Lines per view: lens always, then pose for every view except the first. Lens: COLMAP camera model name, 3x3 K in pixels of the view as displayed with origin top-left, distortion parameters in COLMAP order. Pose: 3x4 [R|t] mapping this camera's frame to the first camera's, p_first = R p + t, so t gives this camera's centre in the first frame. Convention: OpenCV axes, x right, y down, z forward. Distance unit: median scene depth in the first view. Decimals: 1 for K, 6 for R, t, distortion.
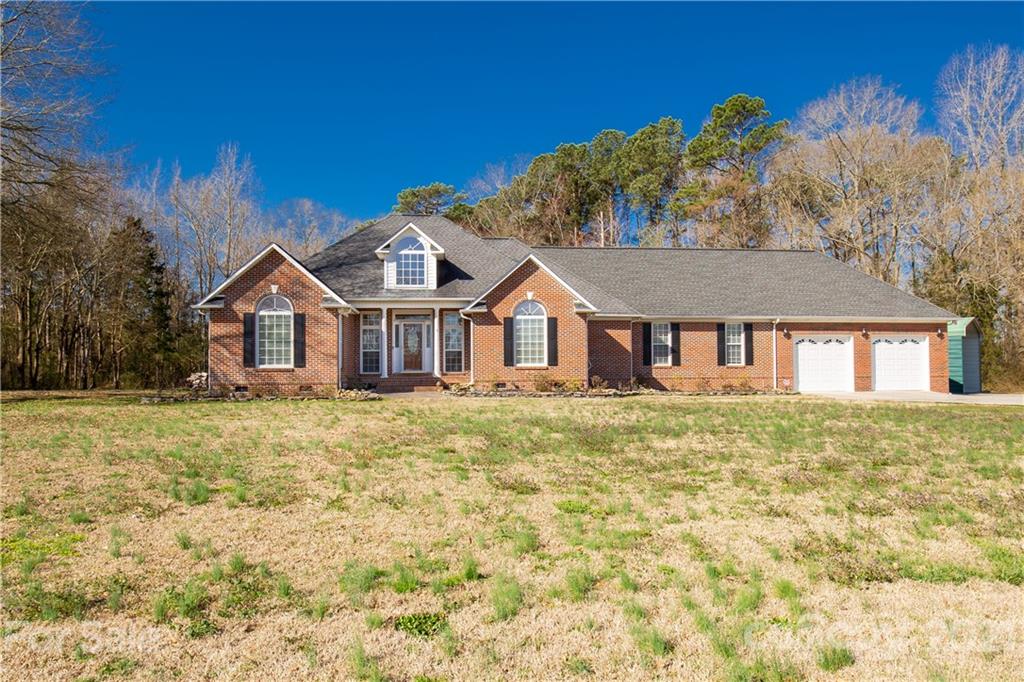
lens RADIAL K [[732.5, 0, 512.0], [0, 732.5, 341.0], [0, 0, 1]] dist [-0.011863, -0.002467]
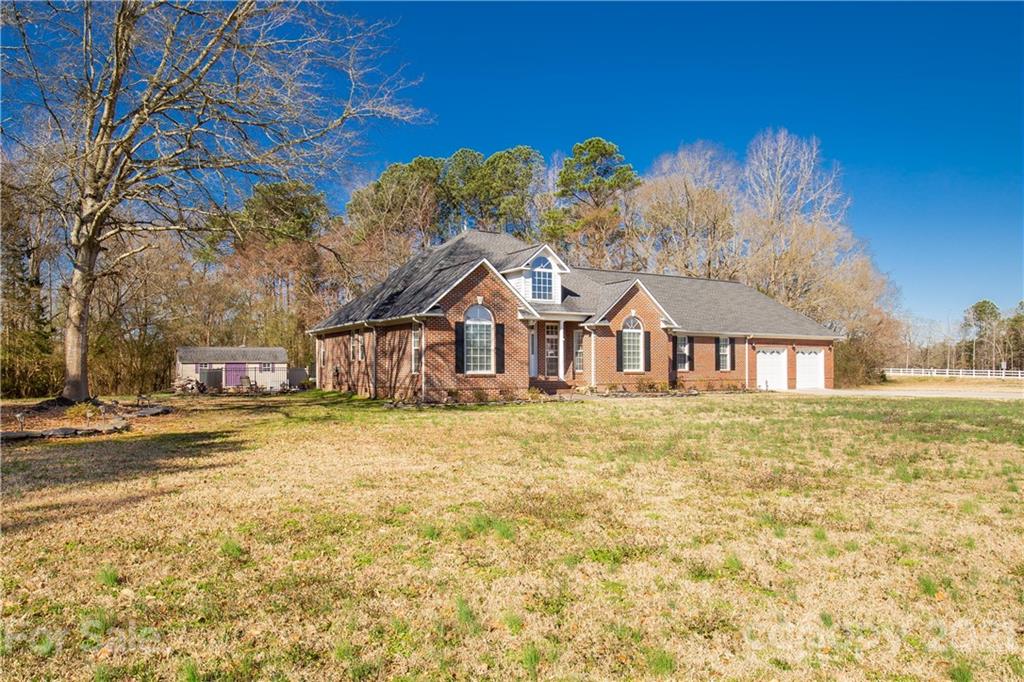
lens RADIAL K [[732.5, 0, 512.0], [0, 732.5, 341.0], [0, 0, 1]] dist [-0.011863, -0.002467]
pose [[0.894342, 0.018313, 0.447009, -0.682696], [-0.018901, 0.999816, -0.003145, -0.008024], [-0.446985, -0.005636, 0.894524, 0.014166]]
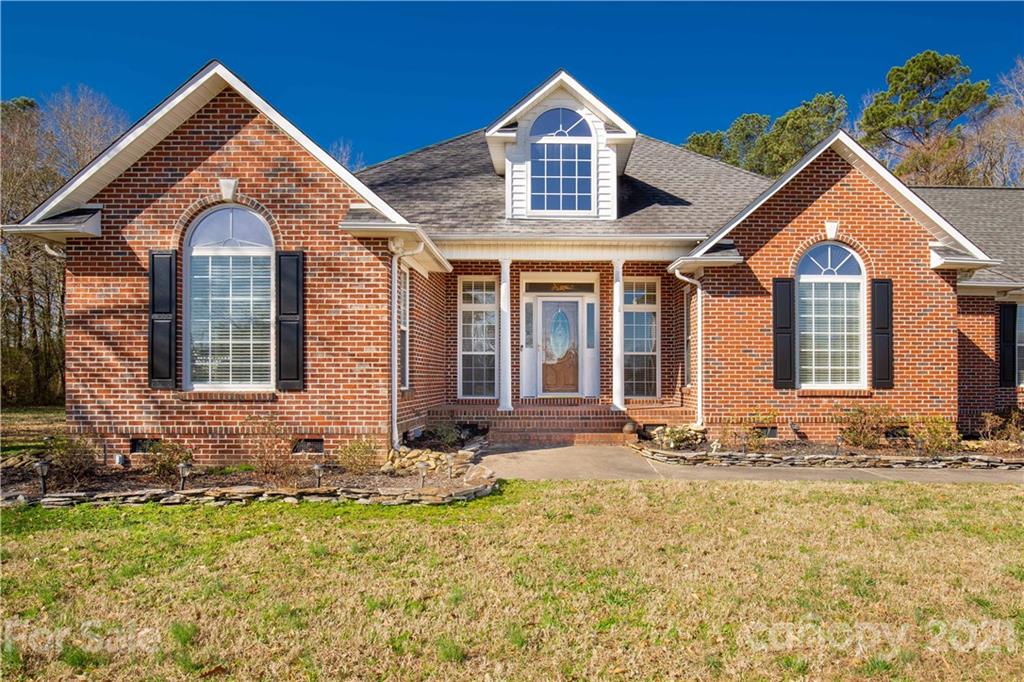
lens RADIAL K [[584.3, 0, 557.2], [0, 584.3, 370.8], [0, 0, 1]] dist [-0.017639, -0.000620]
pose [[0.997228, 0.007925, -0.073990, -0.113322], [-0.005725, 0.999537, 0.029891, 0.013755], [0.074192, -0.029385, 0.996811, 0.629419]]
